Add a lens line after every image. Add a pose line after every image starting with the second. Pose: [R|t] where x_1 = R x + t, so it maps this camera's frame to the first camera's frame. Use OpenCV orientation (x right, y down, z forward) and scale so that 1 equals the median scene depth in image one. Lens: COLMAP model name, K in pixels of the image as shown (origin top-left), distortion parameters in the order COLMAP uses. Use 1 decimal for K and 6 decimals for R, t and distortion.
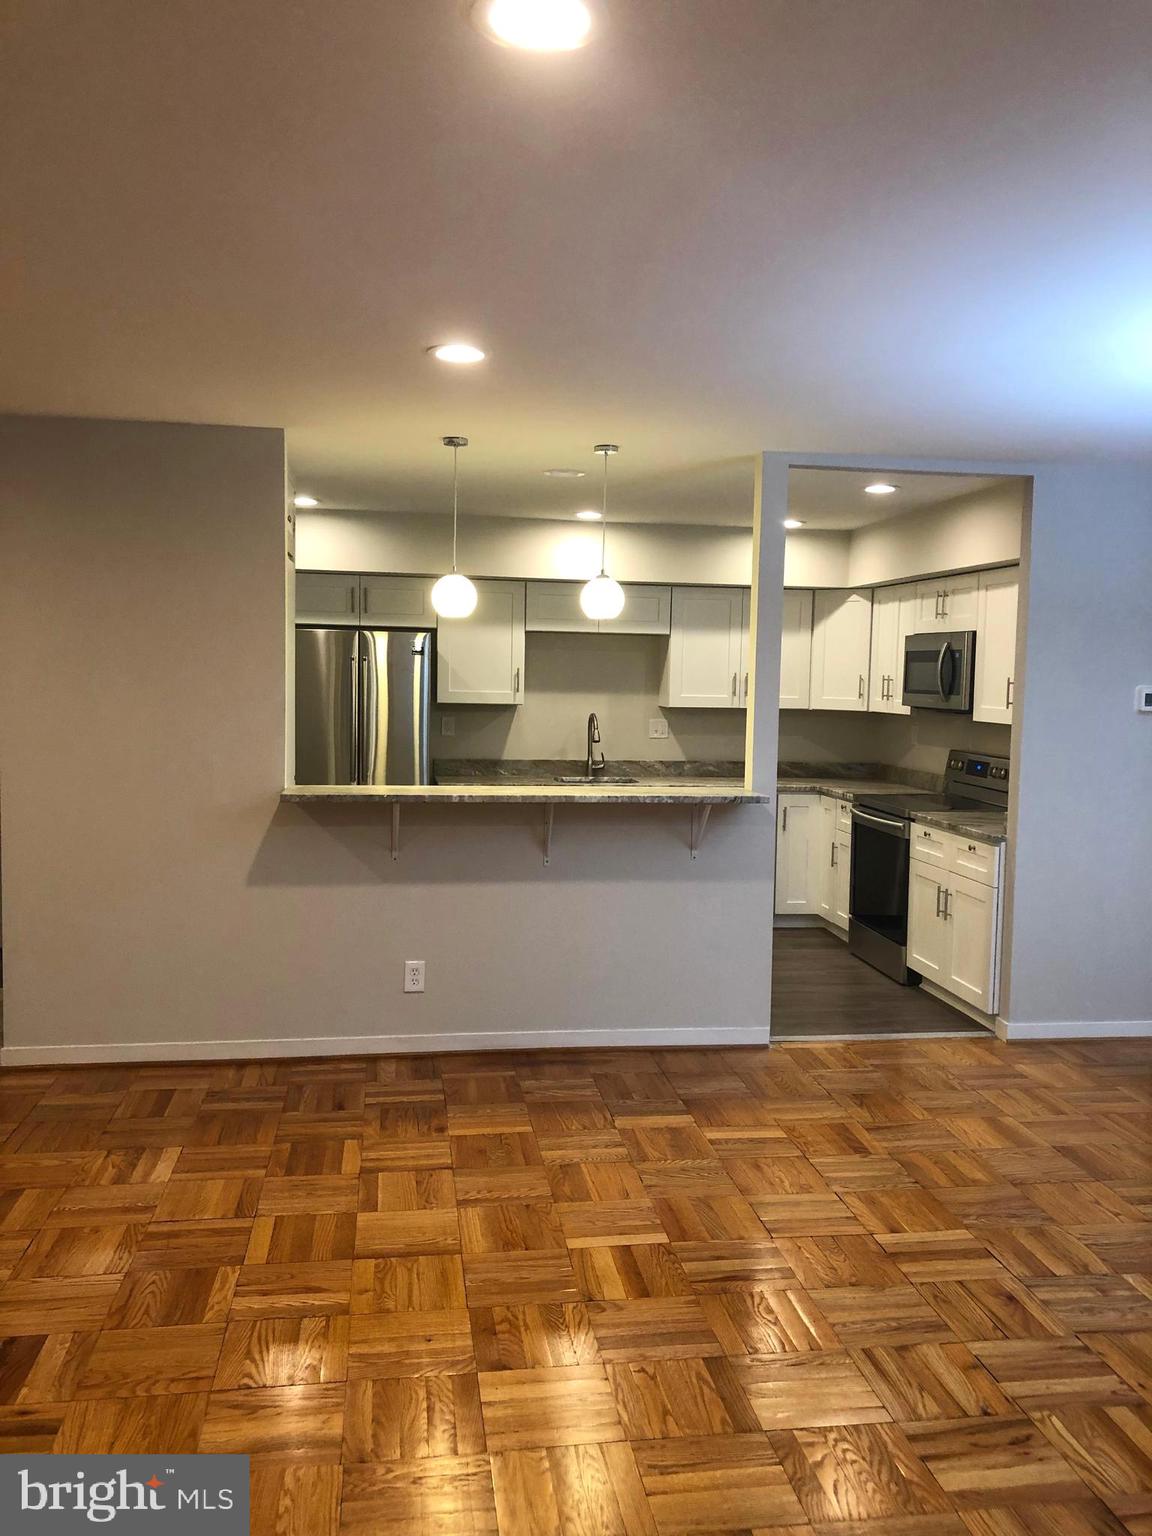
lens RADIAL K [[1257.2, 0, 576.0], [0, 1257.2, 768.0], [0, 0, 1]] dist [0.043790, -0.041096]
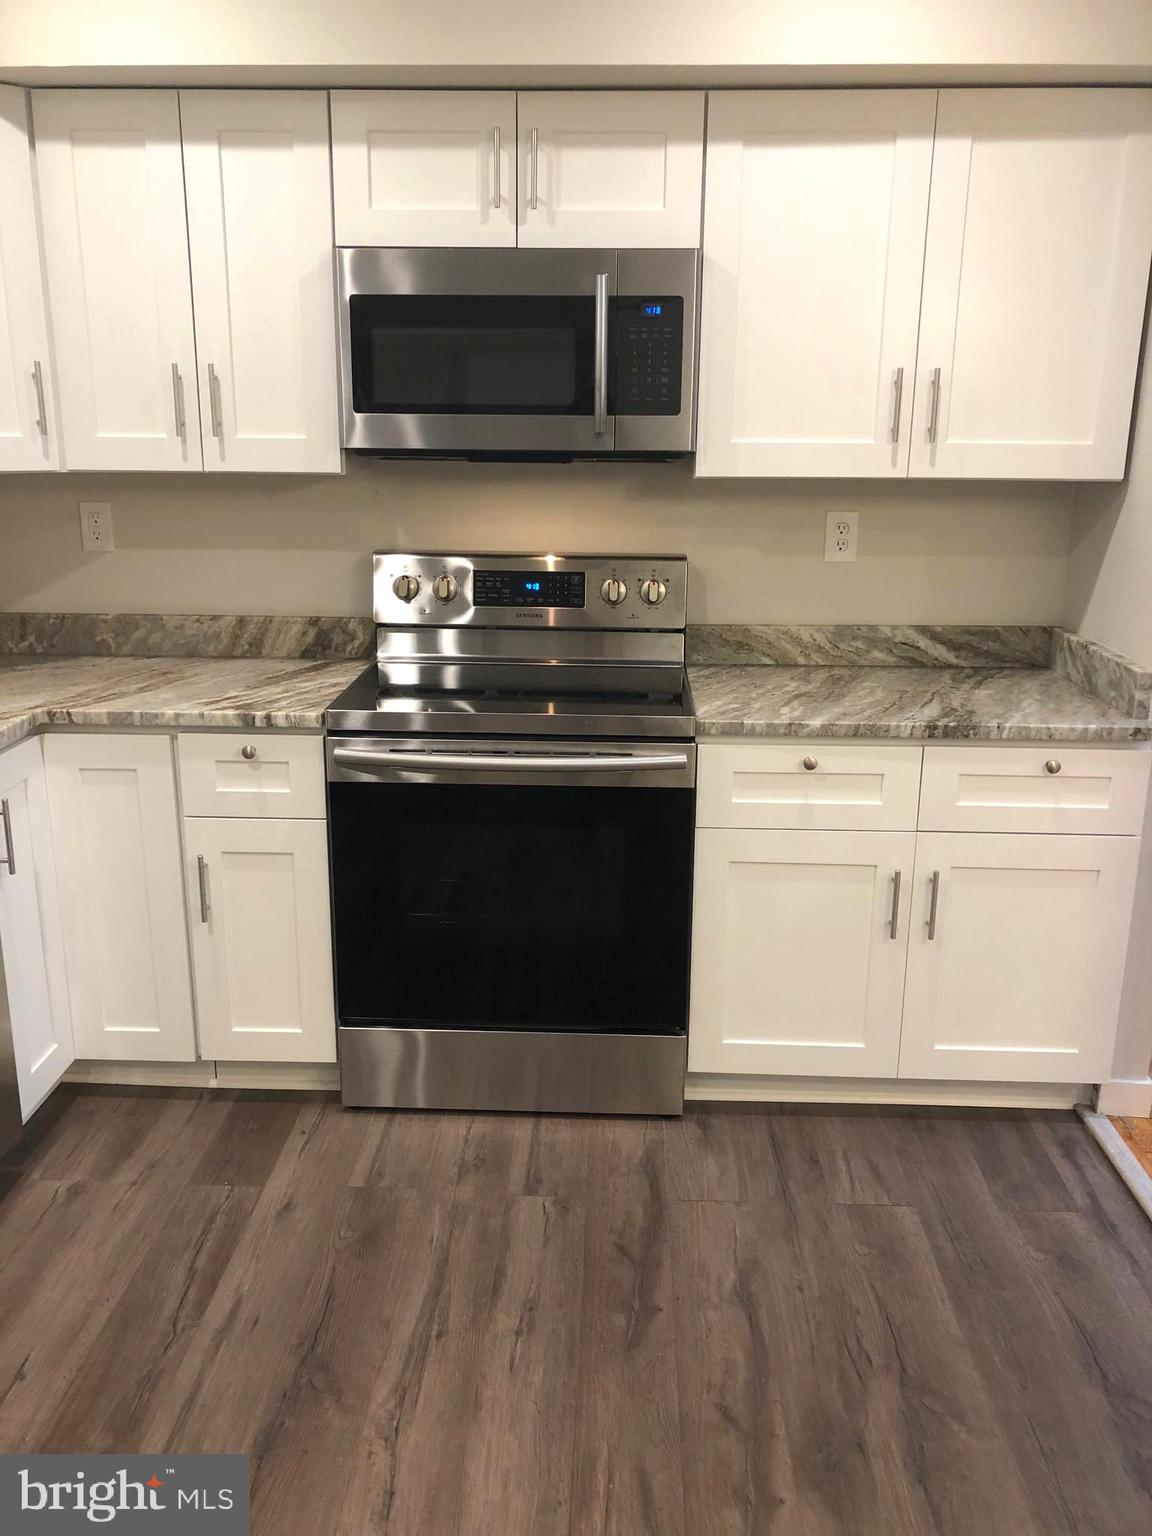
lens RADIAL K [[1262.4, 0, 557.9], [0, 1262.4, 761.3], [0, 0, 1]] dist [0.137757, -0.232118]
pose [[0.181445, -0.272834, 0.944796, -0.115973], [0.073847, 0.961811, 0.263565, -0.056894], [-0.980624, 0.021948, 0.194664, 0.882268]]
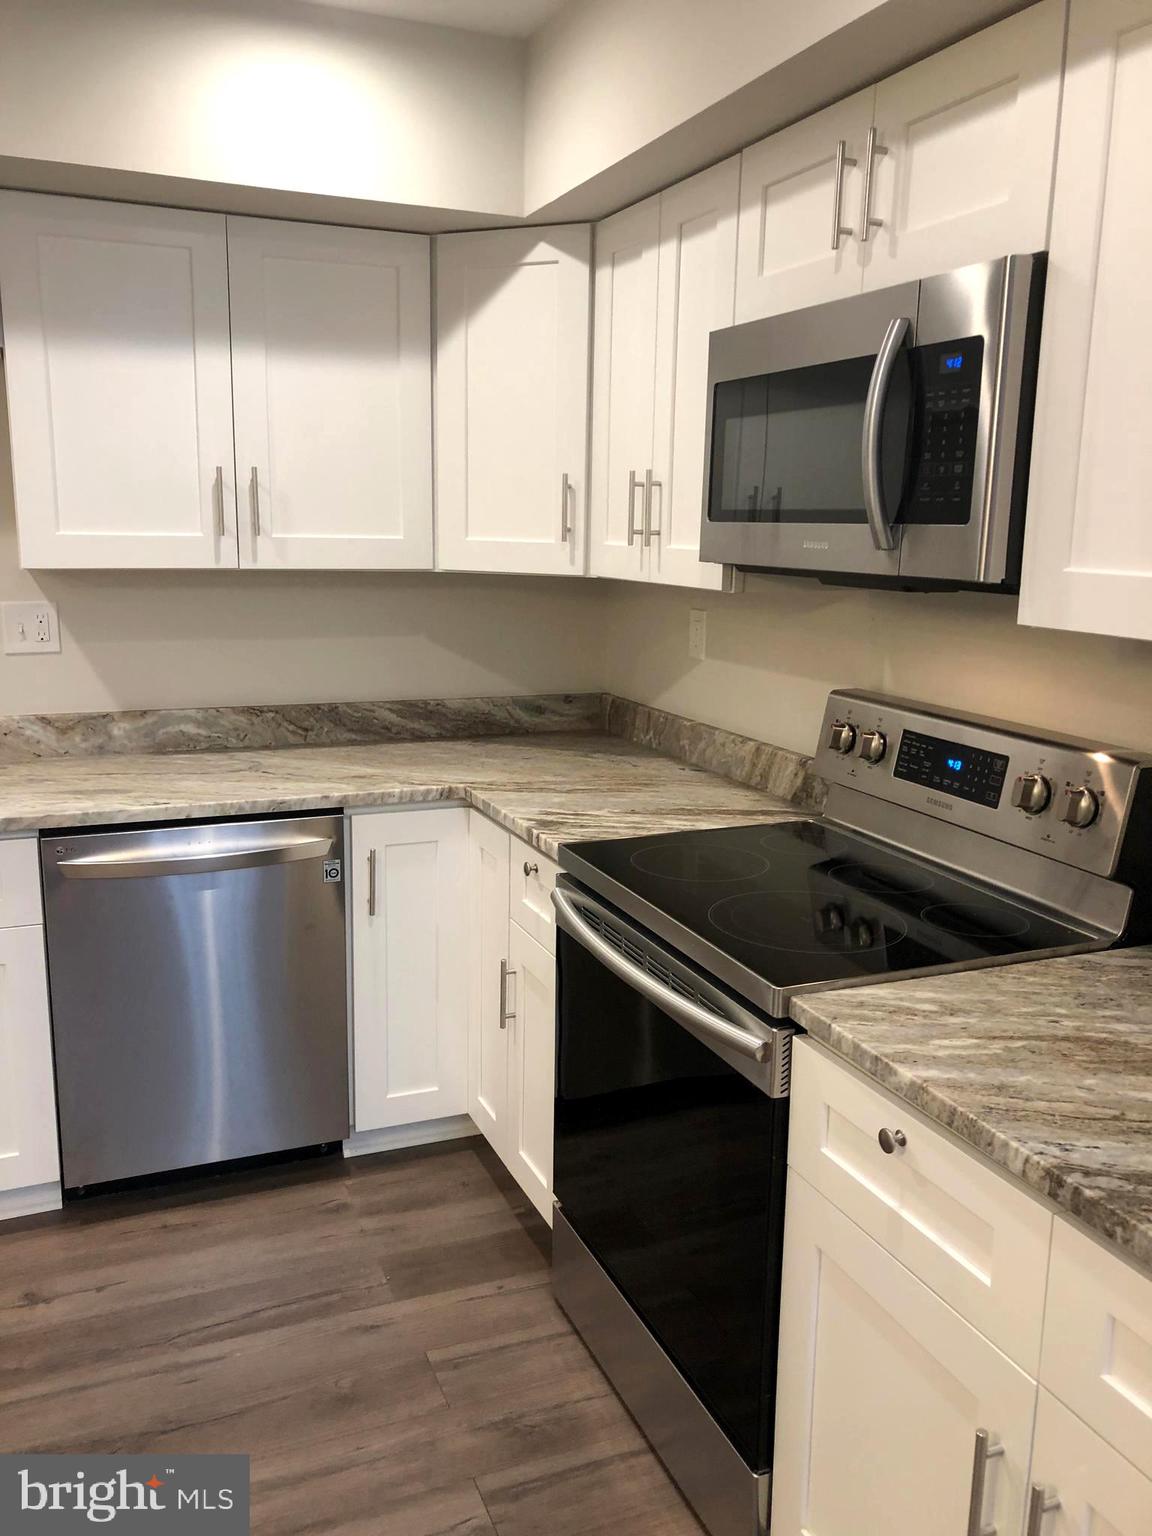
lens RADIAL K [[1257.2, 0, 576.0], [0, 1257.2, 768.0], [0, 0, 1]] dist [0.043790, -0.041096]
pose [[0.968713, -0.051008, 0.242886, 0.150490], [0.020859, 0.991923, 0.125118, -0.039198], [-0.247306, -0.116137, 0.961952, 0.707249]]
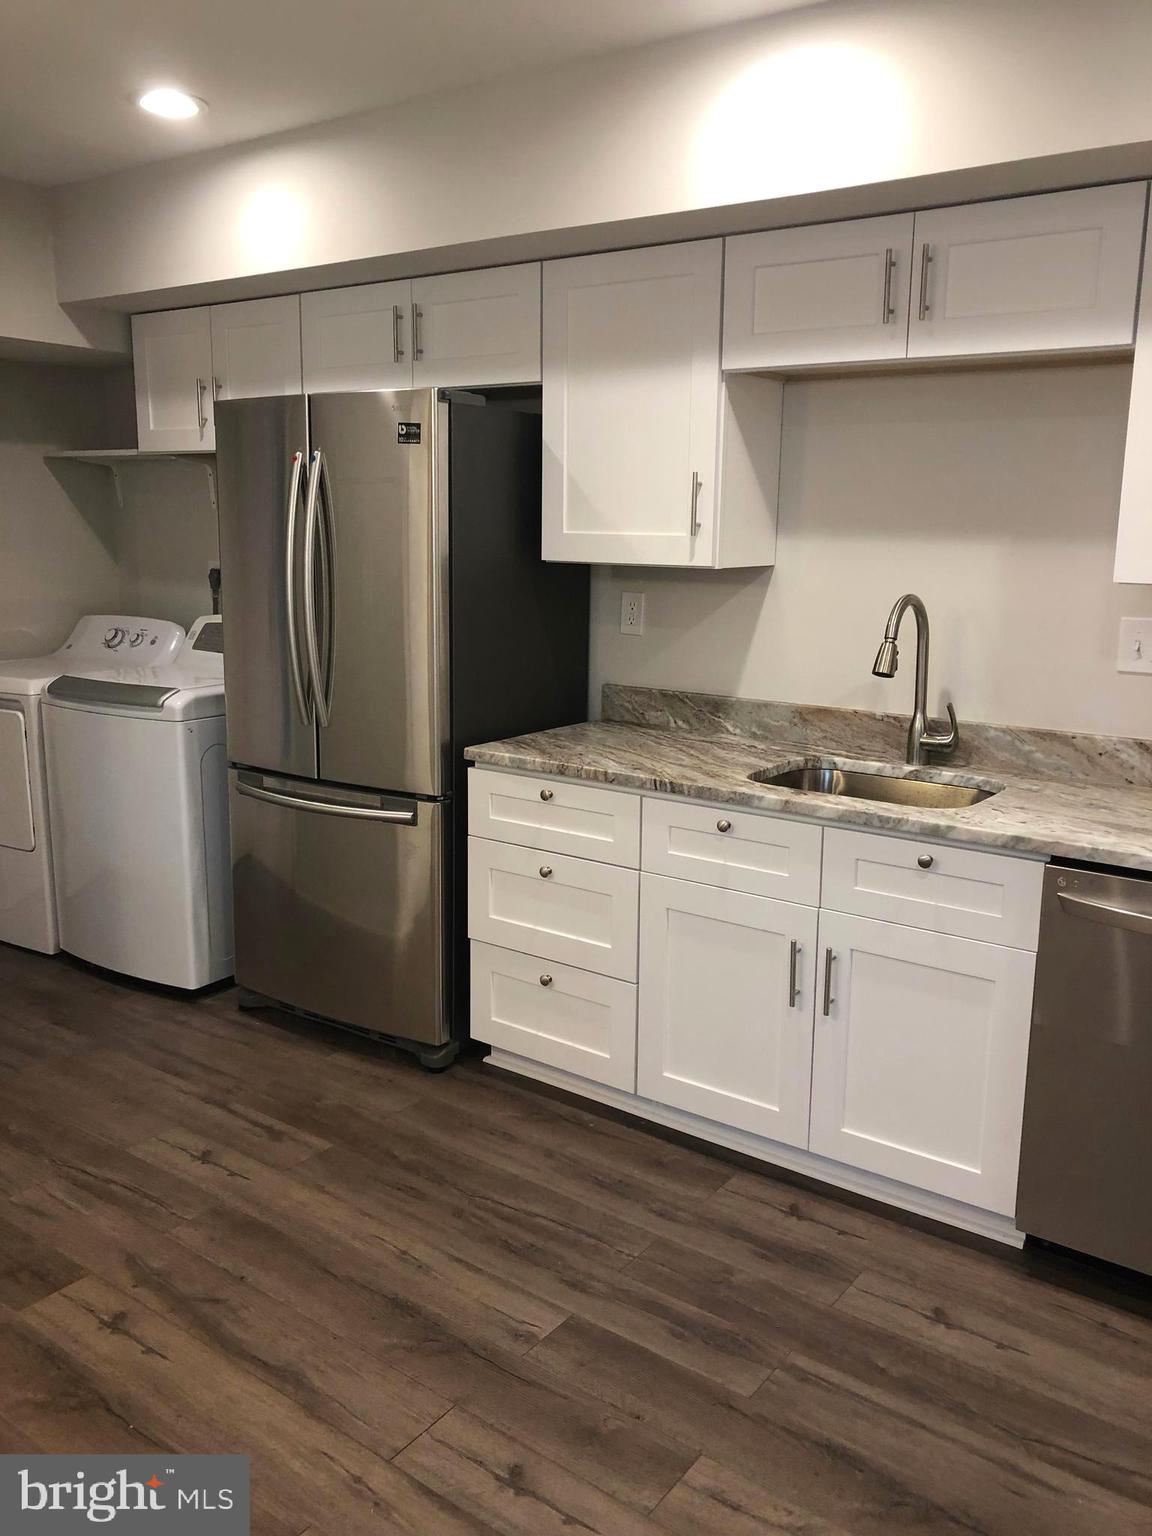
lens RADIAL K [[1257.2, 0, 576.0], [0, 1257.2, 768.0], [0, 0, 1]] dist [0.043790, -0.041096]
pose [[0.712085, 0.128537, -0.690227, 0.231037], [-0.051233, 0.989991, 0.131505, -0.041685], [0.700221, -0.058281, 0.711543, 0.757227]]
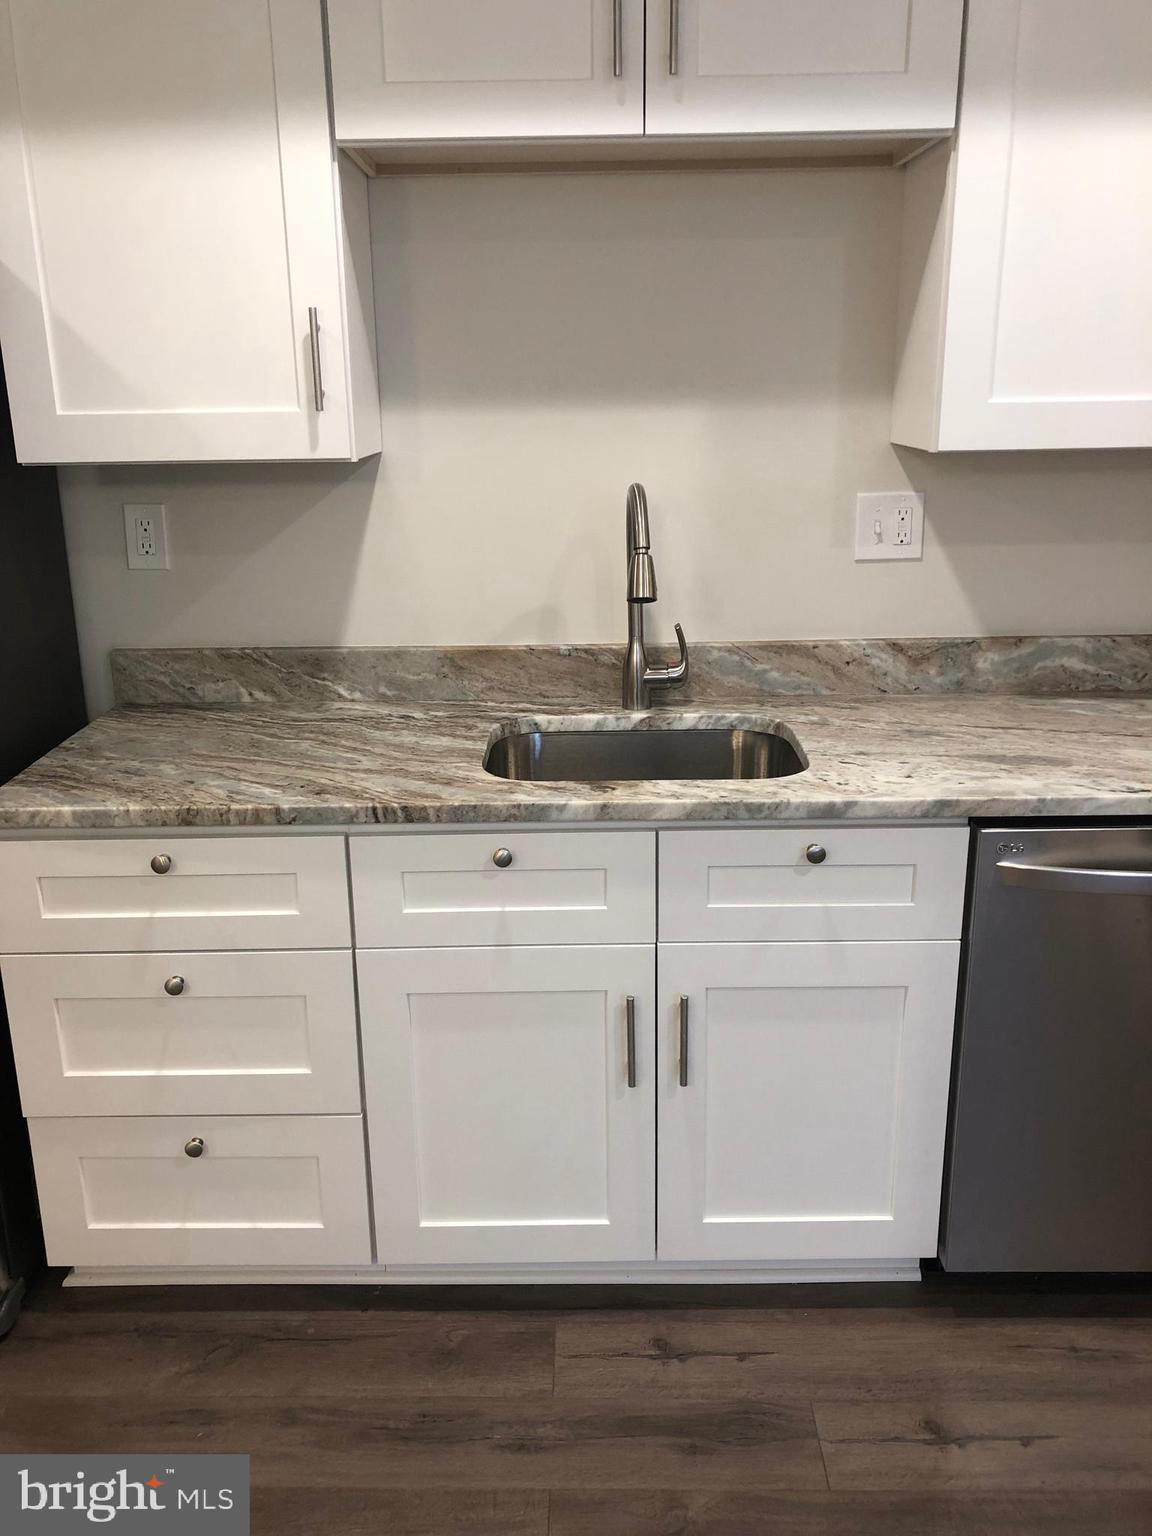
lens RADIAL K [[1257.2, 0, 576.0], [0, 1257.2, 768.0], [0, 0, 1]] dist [0.043790, -0.041096]
pose [[0.987736, 0.012002, -0.155669, 0.048588], [0.022286, 0.975993, 0.216661, -0.048327], [0.154532, -0.217473, 0.963756, 0.825493]]
